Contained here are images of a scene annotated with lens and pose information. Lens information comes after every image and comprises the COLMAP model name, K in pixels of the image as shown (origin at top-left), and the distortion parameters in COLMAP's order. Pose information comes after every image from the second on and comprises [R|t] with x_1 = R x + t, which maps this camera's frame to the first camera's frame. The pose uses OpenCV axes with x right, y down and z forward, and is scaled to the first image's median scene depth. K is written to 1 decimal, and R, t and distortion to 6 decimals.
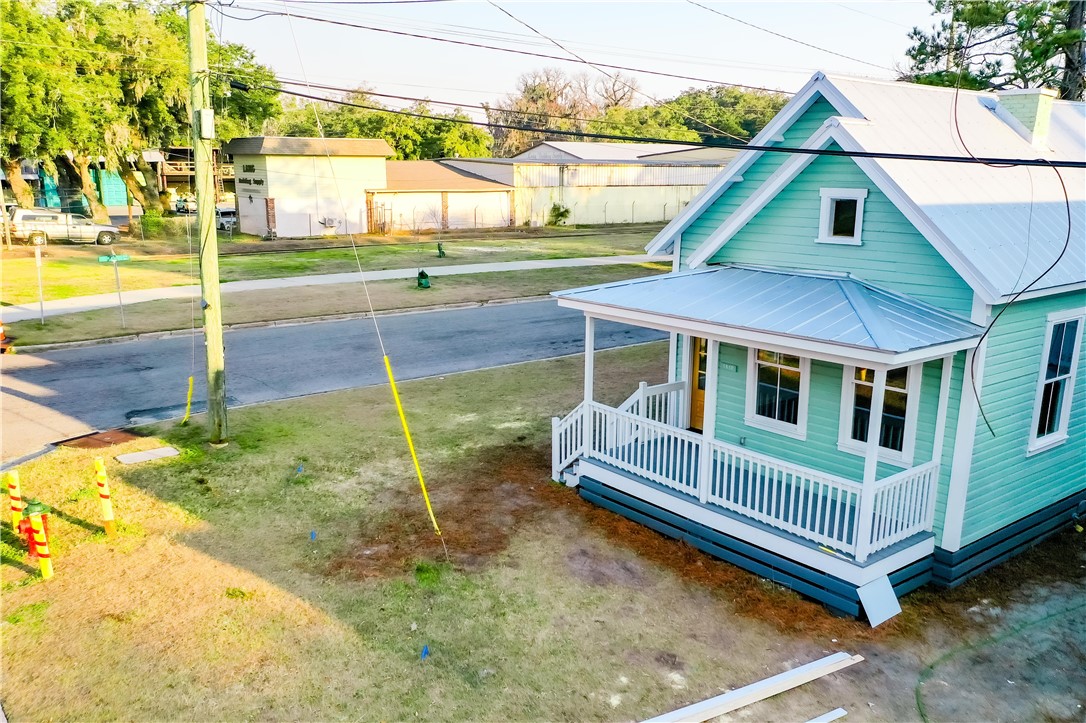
lens RADIAL K [[920.3, 0, 596.2], [0, 920.3, 385.8], [0, 0, 1]] dist [0.030294, 0.008190]
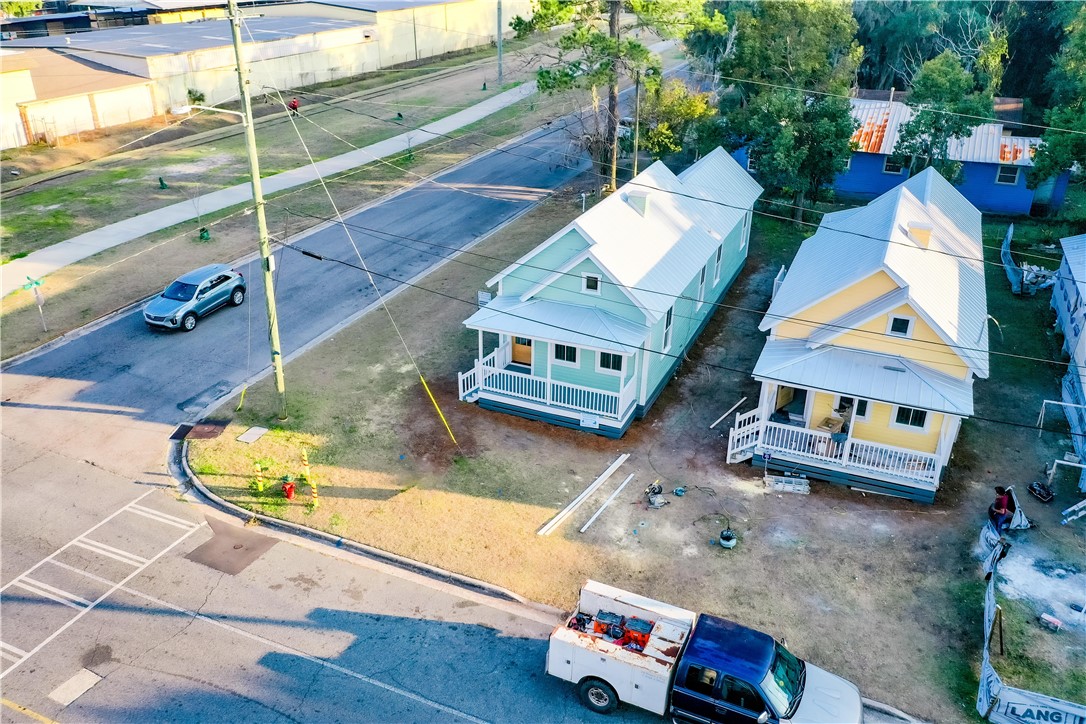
lens RADIAL K [[857.8, 0, 553.9], [0, 857.8, 360.8], [0, 0, 1]] dist [0.007414, 0.006575]
pose [[0.897678, -0.199314, 0.393000, -0.658900], [0.106249, 0.963447, 0.245931, -0.481827], [-0.427652, -0.179011, 0.886041, -0.880689]]
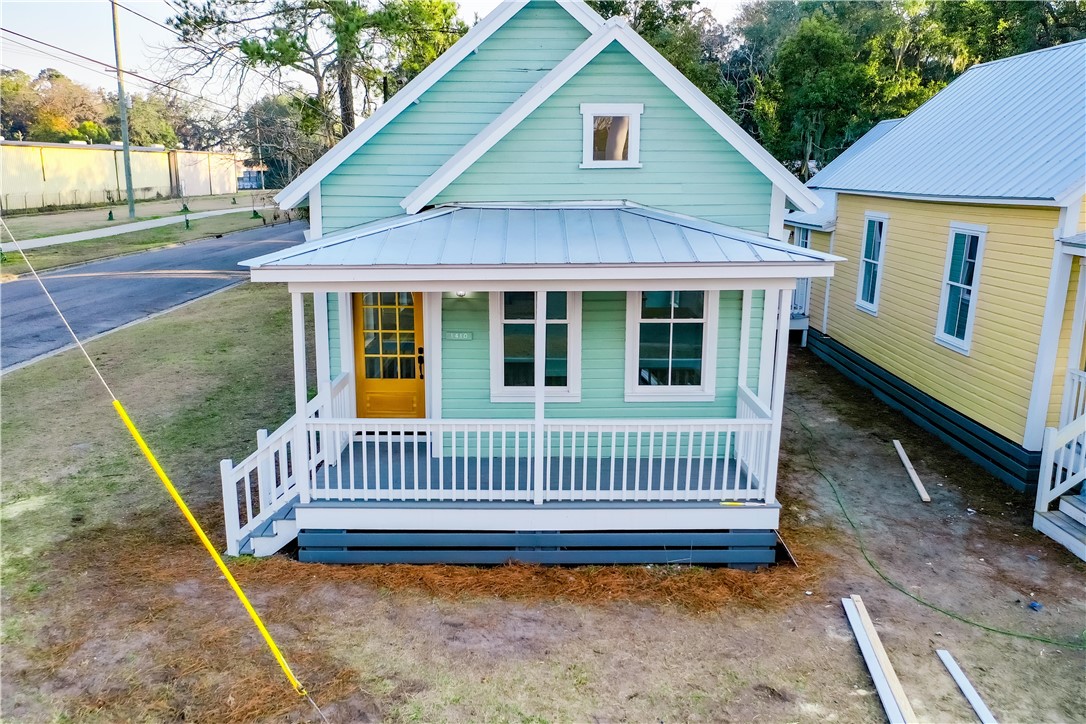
lens RADIAL K [[857.8, 0, 541.0], [0, 857.8, 371.5], [0, 0, 1]] dist [0.007414, 0.006575]
pose [[0.647781, -0.182670, 0.739602, -0.360503], [0.184782, 0.979511, 0.080082, -0.036920], [-0.739077, 0.084790, 0.668263, 0.453425]]
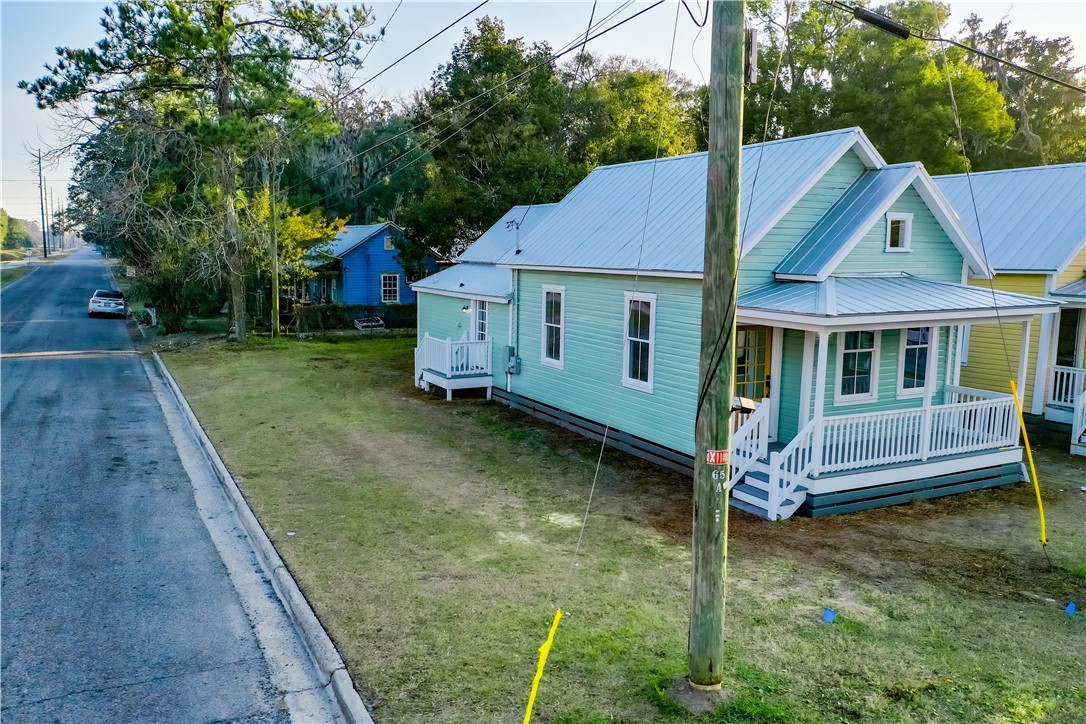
lens RADIAL K [[857.8, 0, 537.4], [0, 857.8, 364.4], [0, 0, 1]] dist [0.007414, 0.006575]
pose [[0.223997, -0.141983, 0.964192, -0.988935], [0.218667, 0.971429, 0.092249, -0.197677], [-0.949742, 0.190173, 0.248644, 1.065382]]
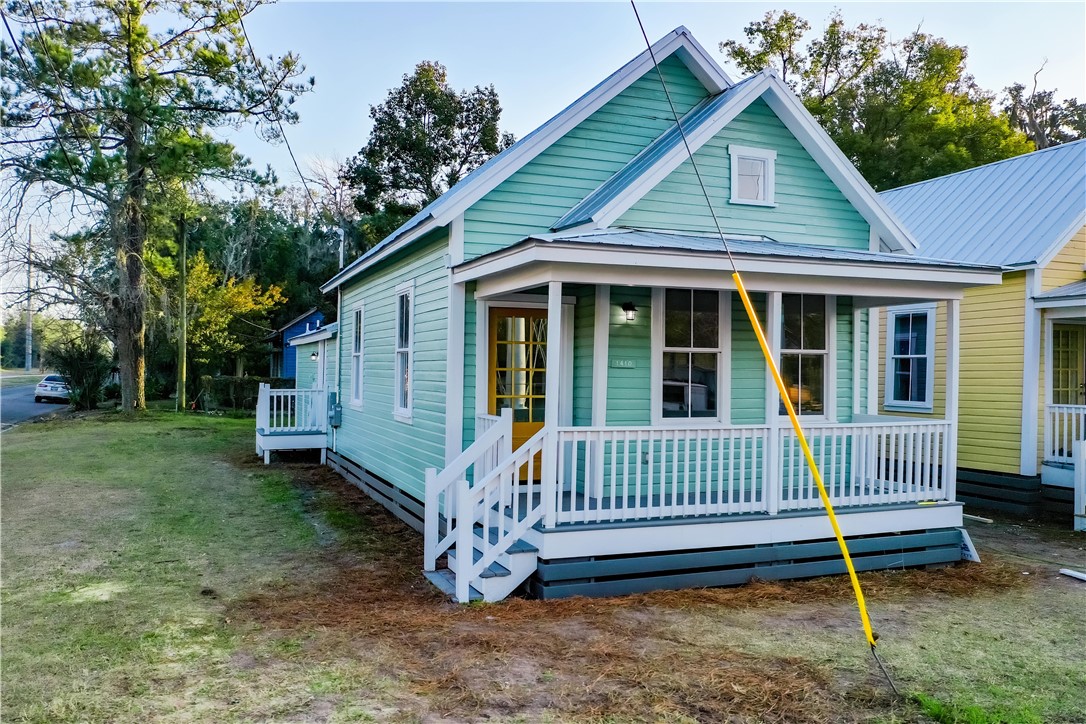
lens RADIAL K [[857.8, 0, 539.6], [0, 857.8, 367.1], [0, 0, 1]] dist [0.007414, 0.006575]
pose [[0.310798, -0.008330, 0.950439, -0.547588], [0.215671, 0.974497, -0.061984, 0.010898], [-0.925684, 0.224247, 0.304668, 0.843328]]
